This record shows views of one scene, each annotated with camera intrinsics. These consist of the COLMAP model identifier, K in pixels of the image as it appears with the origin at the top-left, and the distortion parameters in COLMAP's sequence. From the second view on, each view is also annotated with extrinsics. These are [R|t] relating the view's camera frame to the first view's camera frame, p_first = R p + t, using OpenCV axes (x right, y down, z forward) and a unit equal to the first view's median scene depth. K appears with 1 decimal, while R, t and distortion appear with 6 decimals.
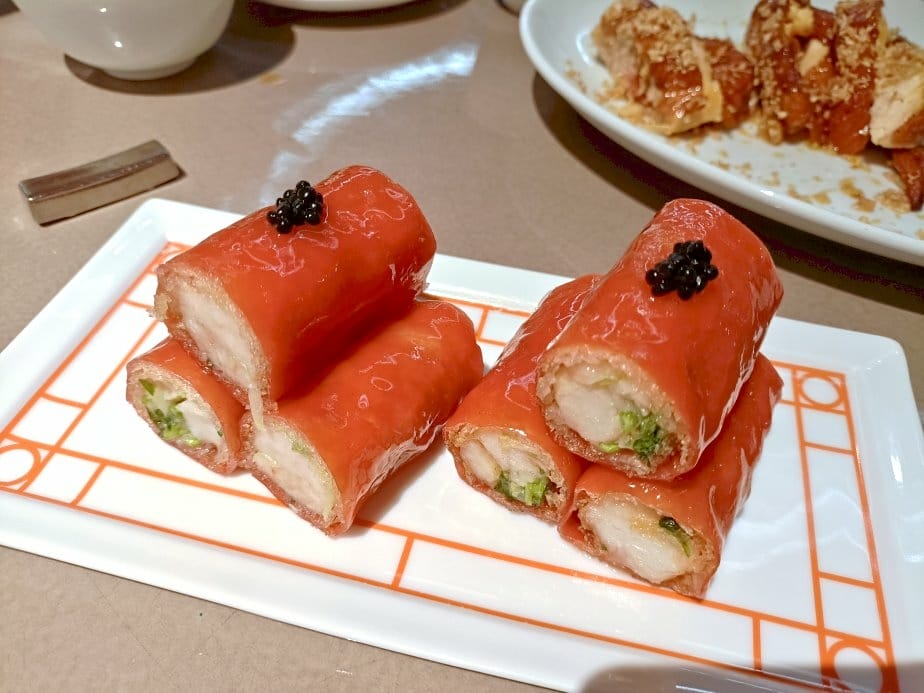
lens RADIAL K [[717.6, 0, 476.0], [0, 717.6, 346.0], [0, 0, 1]] dist [0.005030, -0.068295]
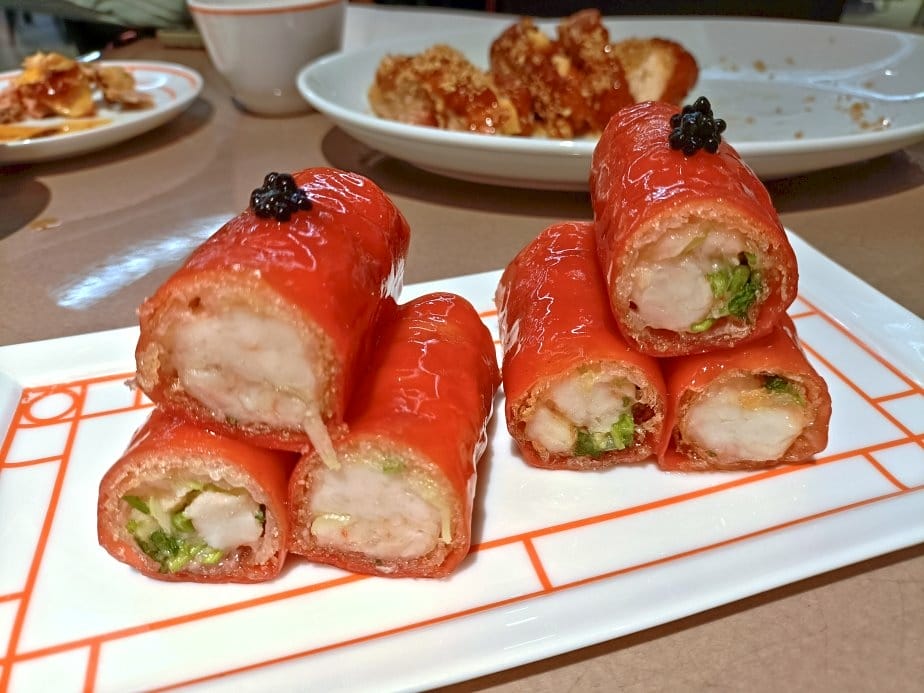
lens RADIAL K [[717.6, 0, 476.0], [0, 717.6, 346.0], [0, 0, 1]] dist [0.005030, -0.068295]
pose [[0.870638, -0.332656, 0.362395, -0.361439], [0.397205, 0.909988, -0.118956, 0.134296], [-0.290204, 0.247512, 0.924402, 0.179455]]
